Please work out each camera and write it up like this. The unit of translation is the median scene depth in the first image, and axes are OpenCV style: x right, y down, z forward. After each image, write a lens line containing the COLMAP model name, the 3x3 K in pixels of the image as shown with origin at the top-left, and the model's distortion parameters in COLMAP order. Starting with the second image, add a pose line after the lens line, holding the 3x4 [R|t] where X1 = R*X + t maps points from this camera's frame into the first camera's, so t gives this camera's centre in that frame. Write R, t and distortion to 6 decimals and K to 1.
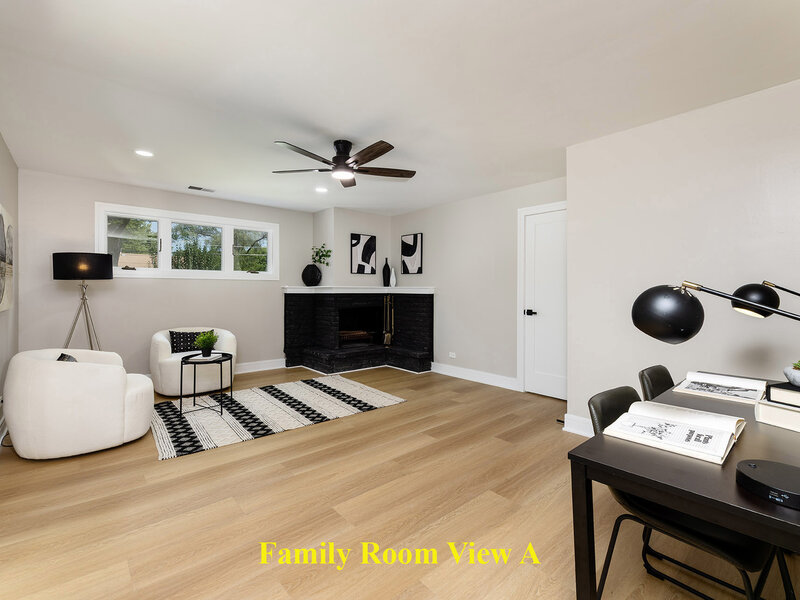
lens RADIAL K [[365.2, 0, 395.6], [0, 365.2, 300.0], [0, 0, 1]] dist [-0.000114, 0.001230]
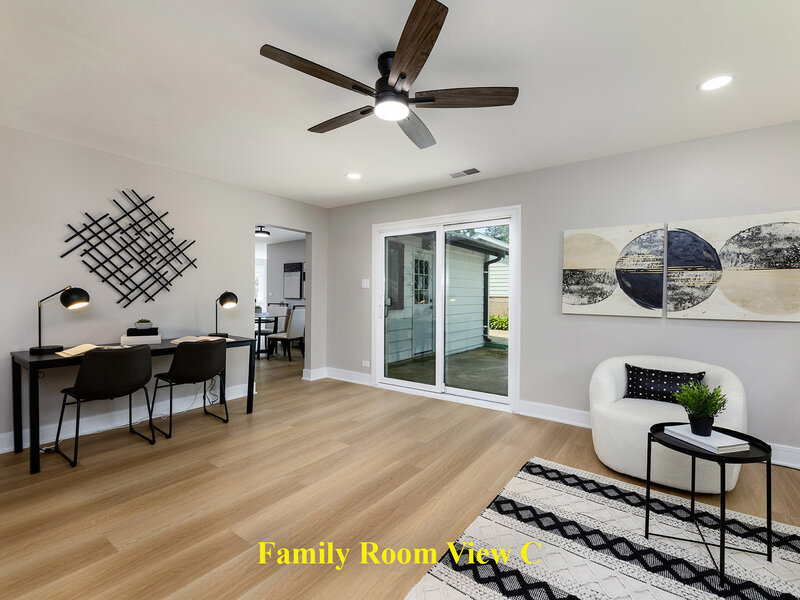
lens RADIAL K [[365.2, 0, 414.0], [0, 365.2, 298.9], [0, 0, 1]] dist [-0.000114, 0.001230]
pose [[-0.962975, -0.007264, -0.269491, -0.008838], [-0.017195, 0.999256, 0.034509, -0.023890], [0.269040, 0.037865, -0.962384, 0.874793]]
